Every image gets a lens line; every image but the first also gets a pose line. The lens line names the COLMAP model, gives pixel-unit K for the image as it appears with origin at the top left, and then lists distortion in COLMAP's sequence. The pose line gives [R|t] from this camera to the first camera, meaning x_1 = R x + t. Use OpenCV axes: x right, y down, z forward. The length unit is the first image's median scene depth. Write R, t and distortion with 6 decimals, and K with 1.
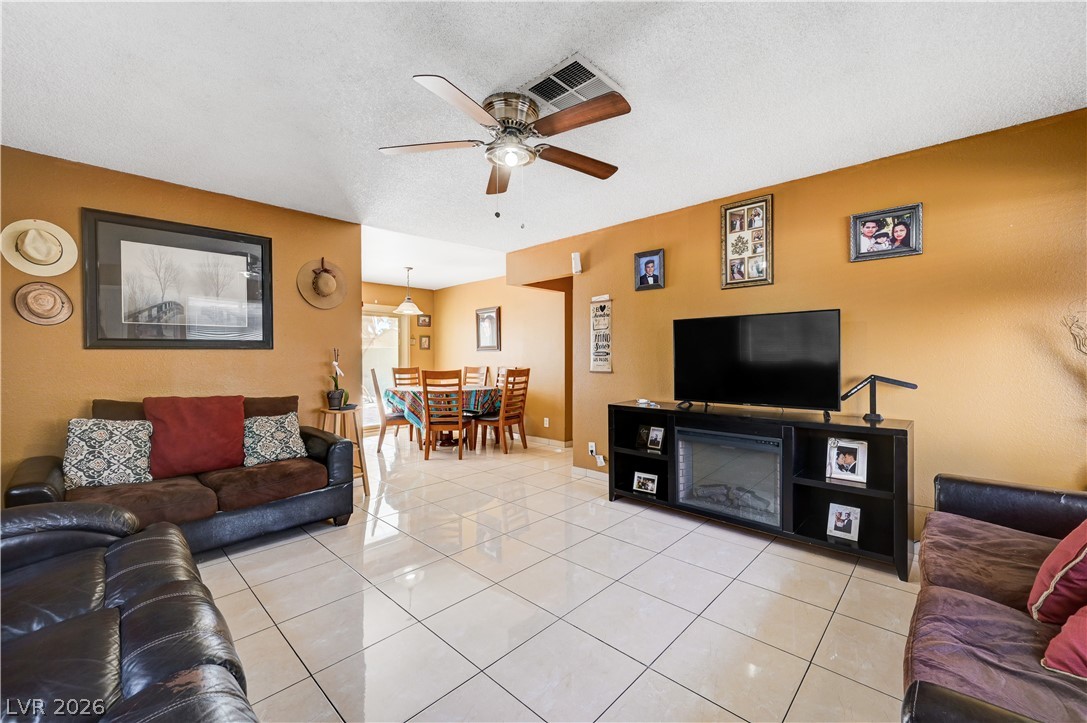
lens RADIAL K [[433.7, 0, 545.3], [0, 433.7, 358.3], [0, 0, 1]] dist [-0.000463, -0.000009]
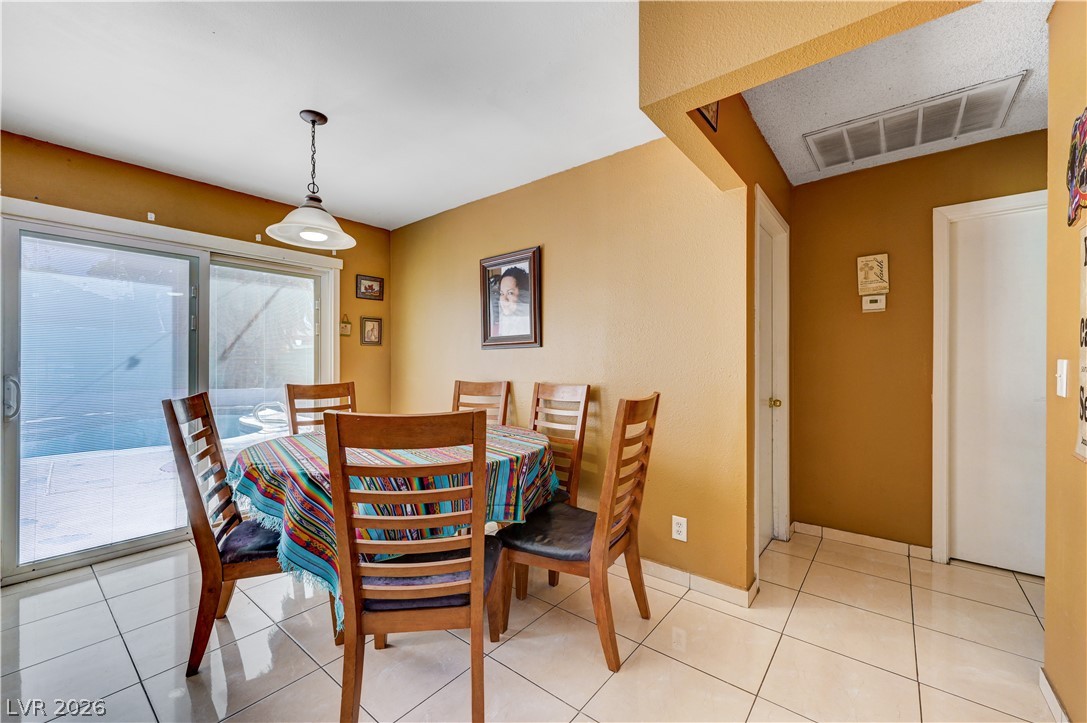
lens RADIAL K [[433.7, 0, 545.3], [0, 433.7, 358.3], [0, 0, 1]] dist [-0.000463, -0.000009]
pose [[0.996800, 0.003716, 0.079850, -0.152084], [-0.002948, 0.999948, -0.009736, -0.000968], [-0.079882, 0.009470, 0.996759, 0.630844]]
